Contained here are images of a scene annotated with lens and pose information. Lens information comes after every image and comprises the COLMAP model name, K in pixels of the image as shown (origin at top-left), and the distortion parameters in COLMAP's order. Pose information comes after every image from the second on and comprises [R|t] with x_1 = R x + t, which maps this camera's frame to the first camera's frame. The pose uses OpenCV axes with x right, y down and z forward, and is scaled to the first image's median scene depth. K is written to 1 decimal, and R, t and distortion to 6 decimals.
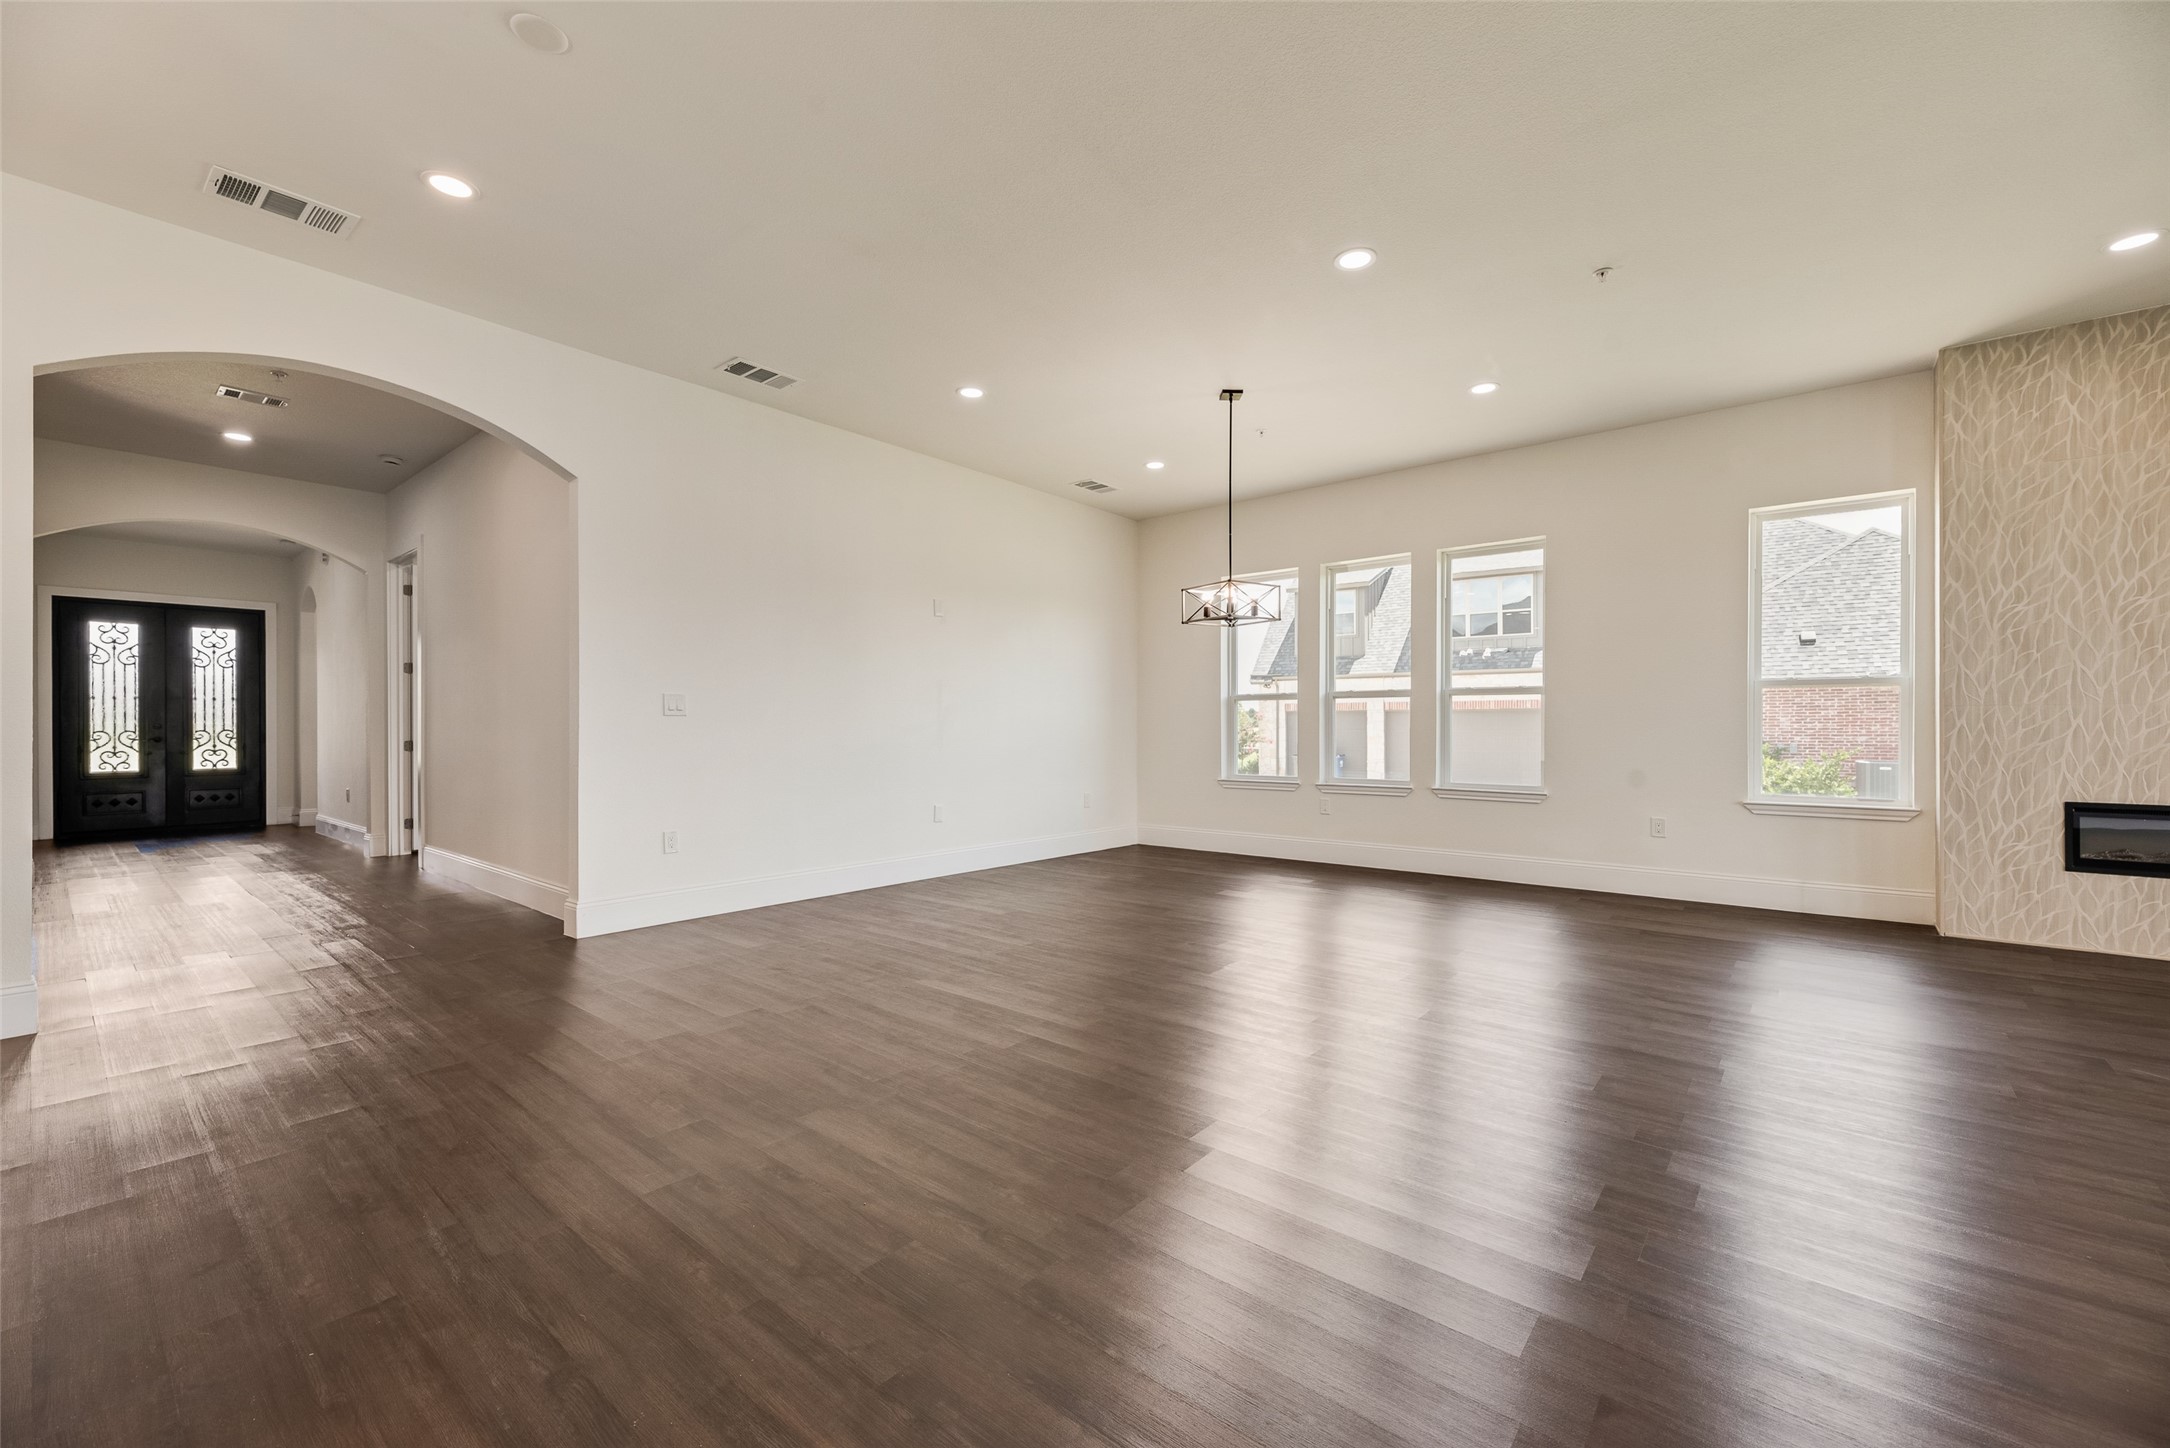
lens RADIAL K [[884.6, 0, 1091.3], [0, 884.6, 723.7], [0, 0, 1]] dist [0.005769, -0.000114]
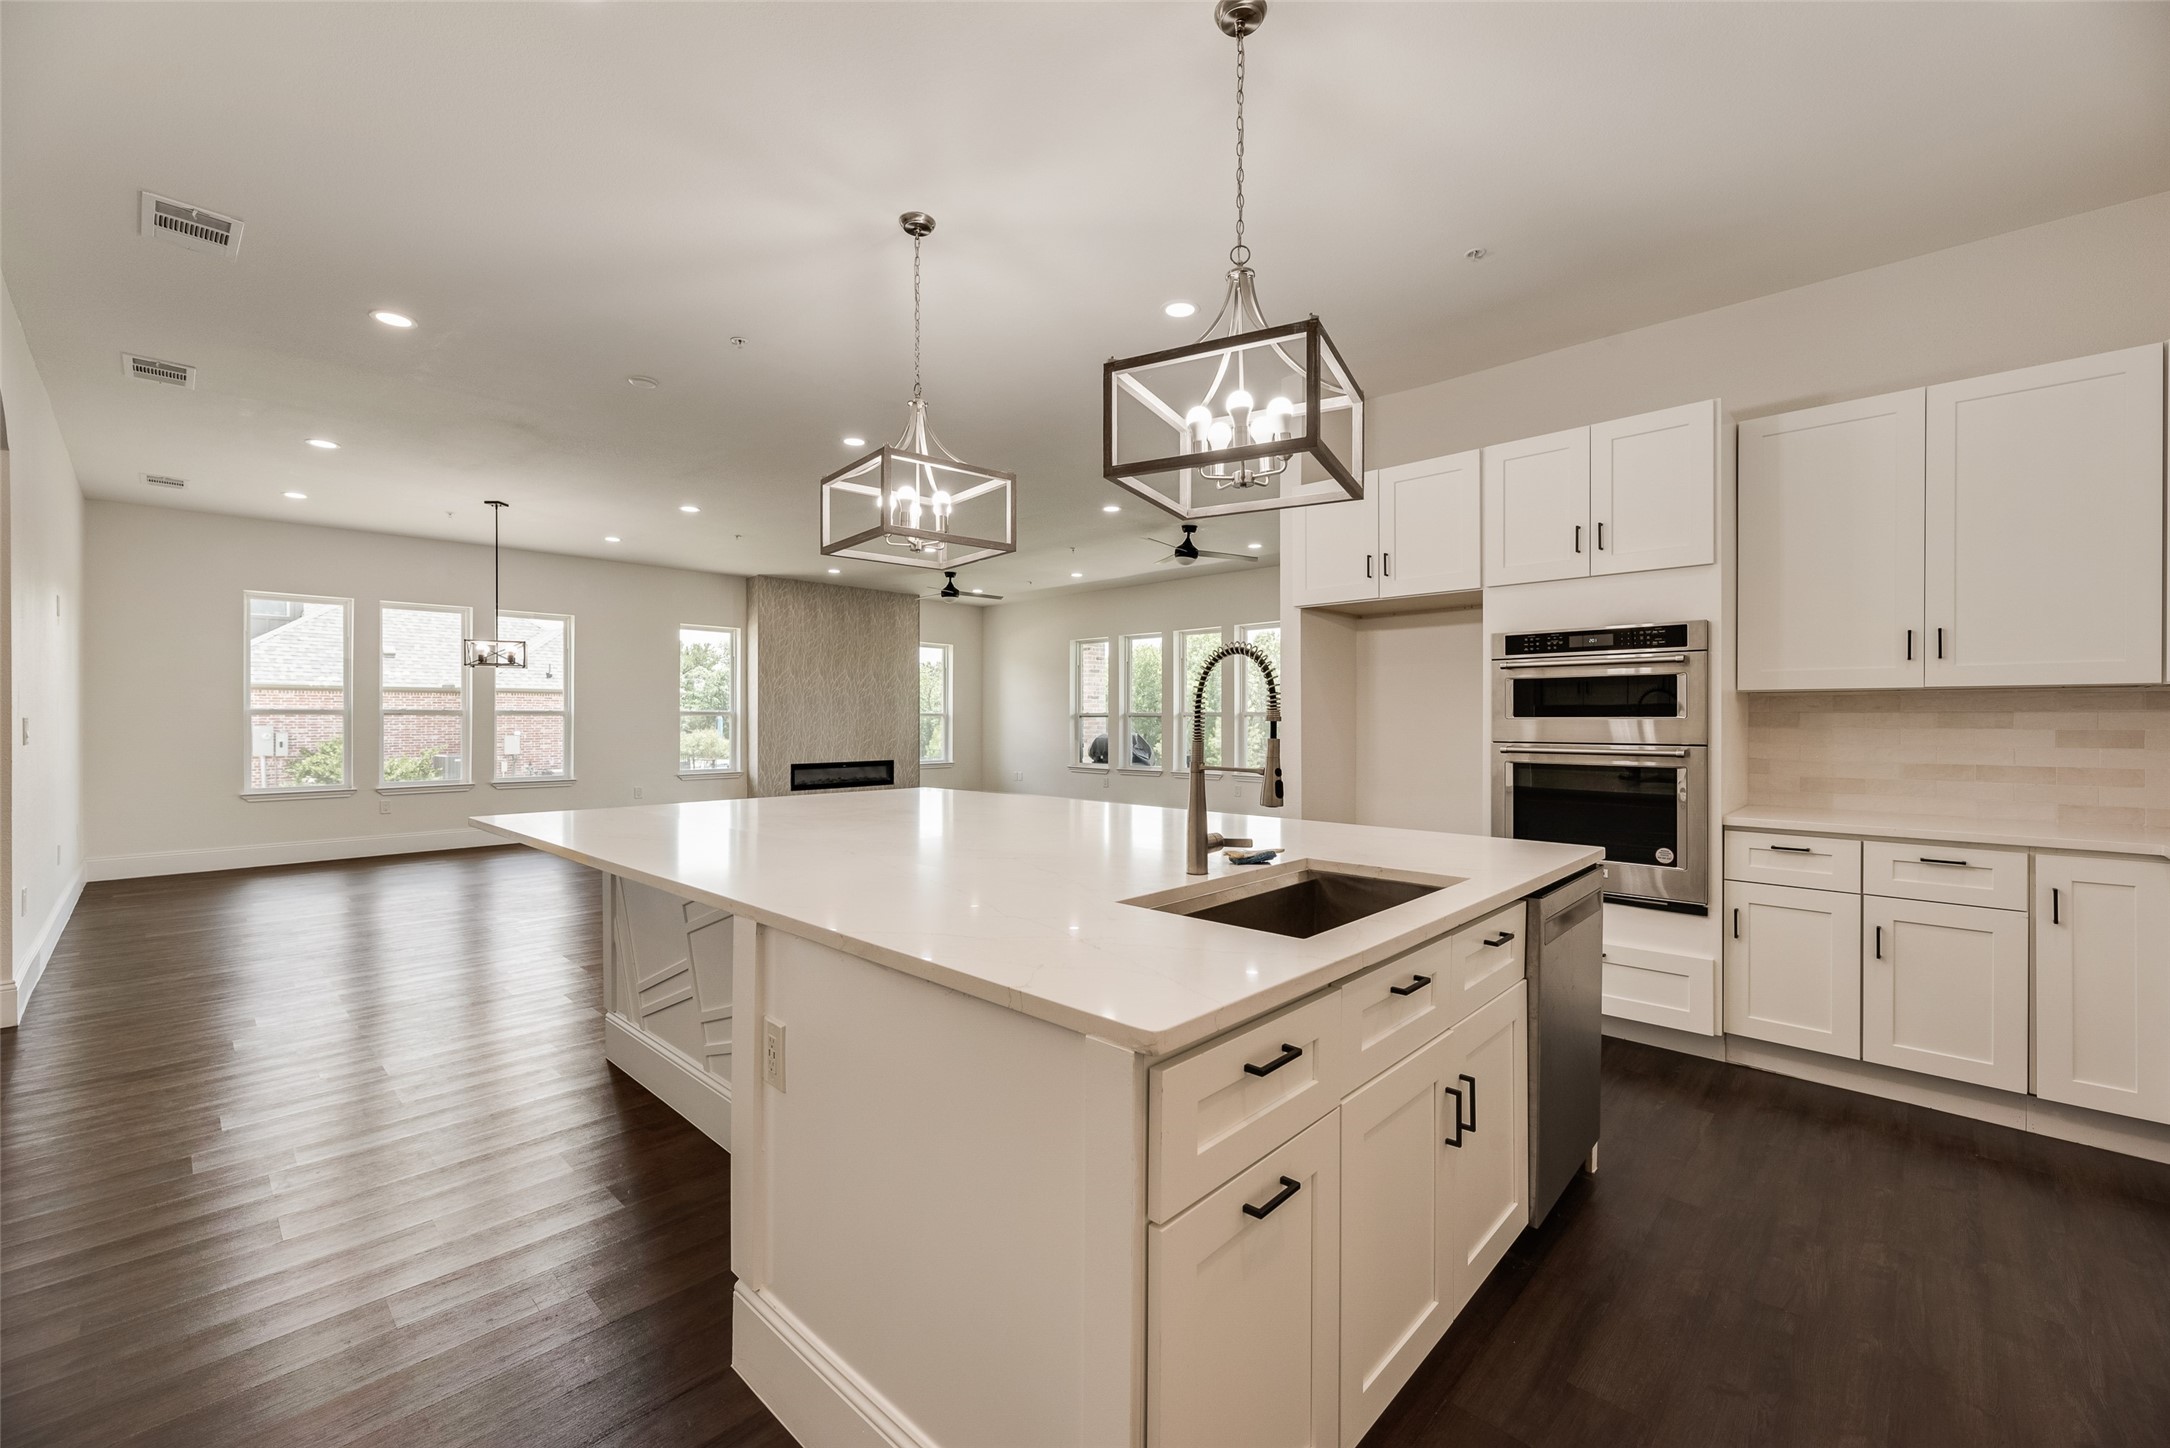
lens RADIAL K [[884.6, 0, 1094.4], [0, 884.6, 727.9], [0, 0, 1]] dist [0.005769, -0.000114]
pose [[0.071358, -0.004136, 0.997442, -0.837618], [-0.004502, 0.999980, 0.004469, -0.019061], [-0.997441, -0.004809, 0.071338, -0.034030]]
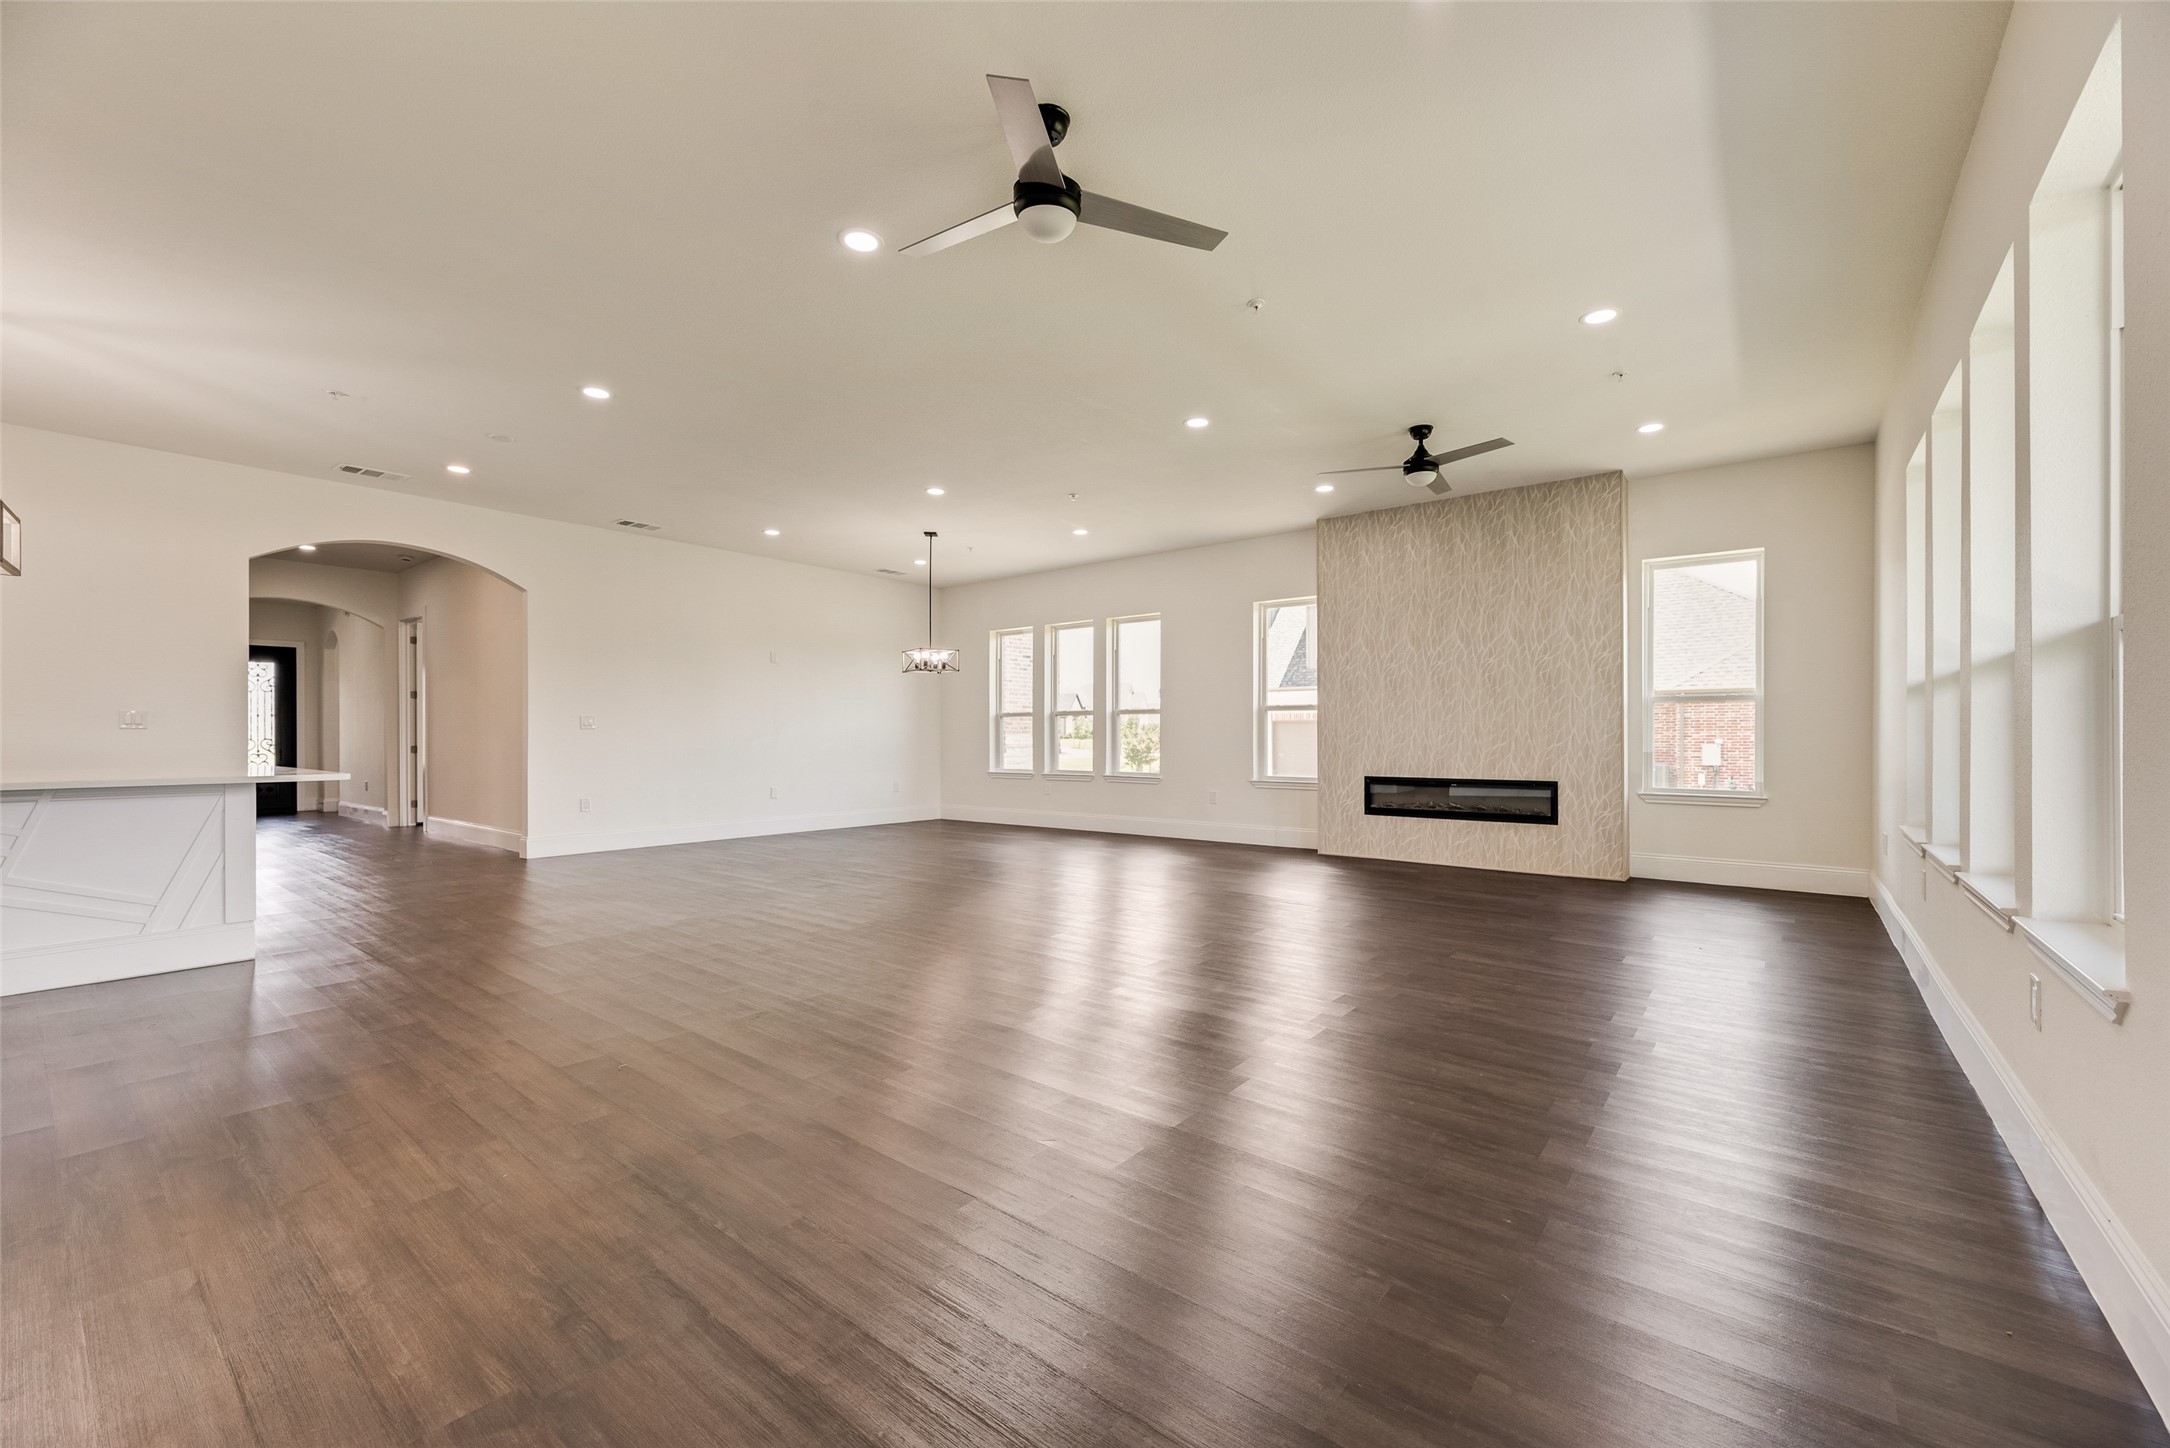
lens RADIAL K [[884.6, 0, 1093.0], [0, 884.6, 733.6], [0, 0, 1]] dist [0.005769, -0.000114]
pose [[0.999764, -0.000894, 0.021725, 0.301934], [0.000877, 0.999999, 0.000798, -0.000387], [-0.021726, -0.000779, 0.999764, -0.467077]]
